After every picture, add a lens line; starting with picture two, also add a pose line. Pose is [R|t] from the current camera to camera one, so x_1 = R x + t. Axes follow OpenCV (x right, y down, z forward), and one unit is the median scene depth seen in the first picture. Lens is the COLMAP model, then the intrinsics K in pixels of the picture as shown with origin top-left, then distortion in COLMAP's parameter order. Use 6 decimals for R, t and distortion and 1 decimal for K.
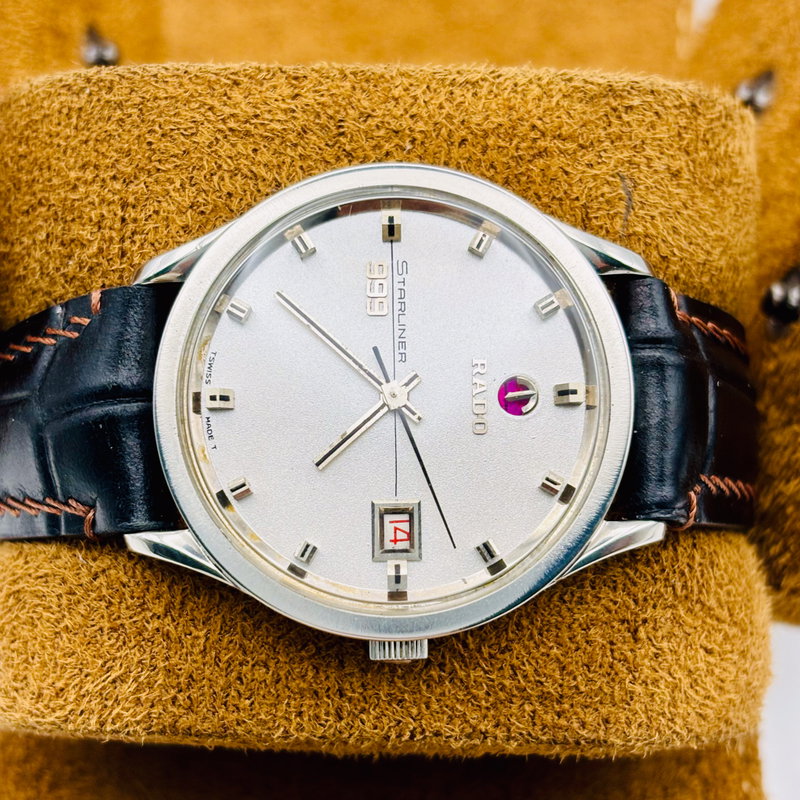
lens RADIAL K [[1702.8, 0, 400.0], [0, 1702.8, 400.0], [0, 0, 1]] dist [0.365987, -2.122727]
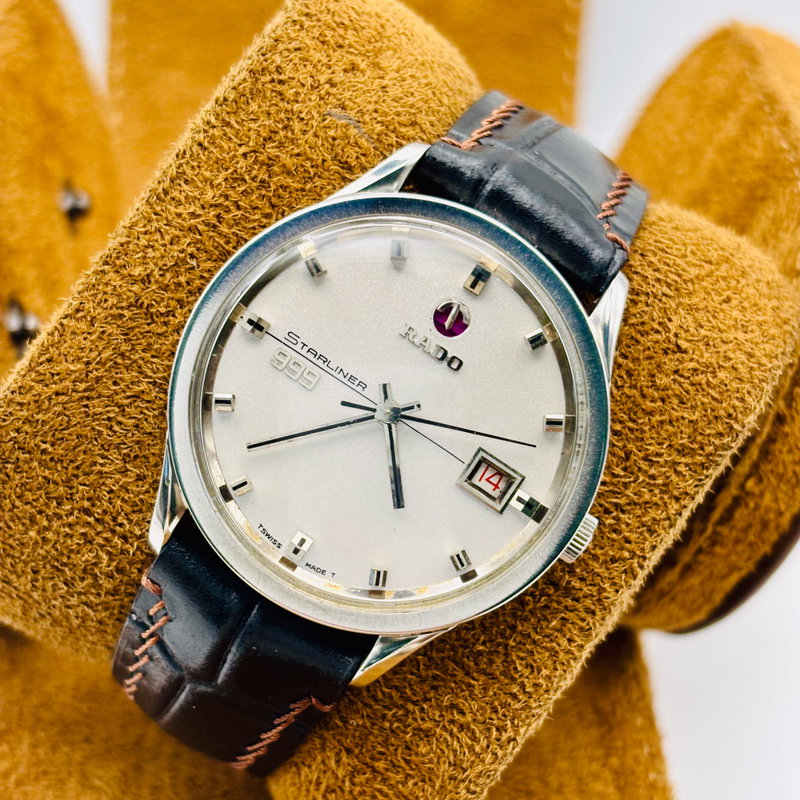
lens RADIAL K [[1702.8, 0, 400.0], [0, 1702.8, 400.0], [0, 0, 1]] dist [0.365987, -2.122727]
pose [[0.567484, -0.823370, 0.004806, 0.002241], [0.817222, 0.563940, 0.118826, -0.121388], [-0.100548, -0.063505, 0.992903, -0.077025]]
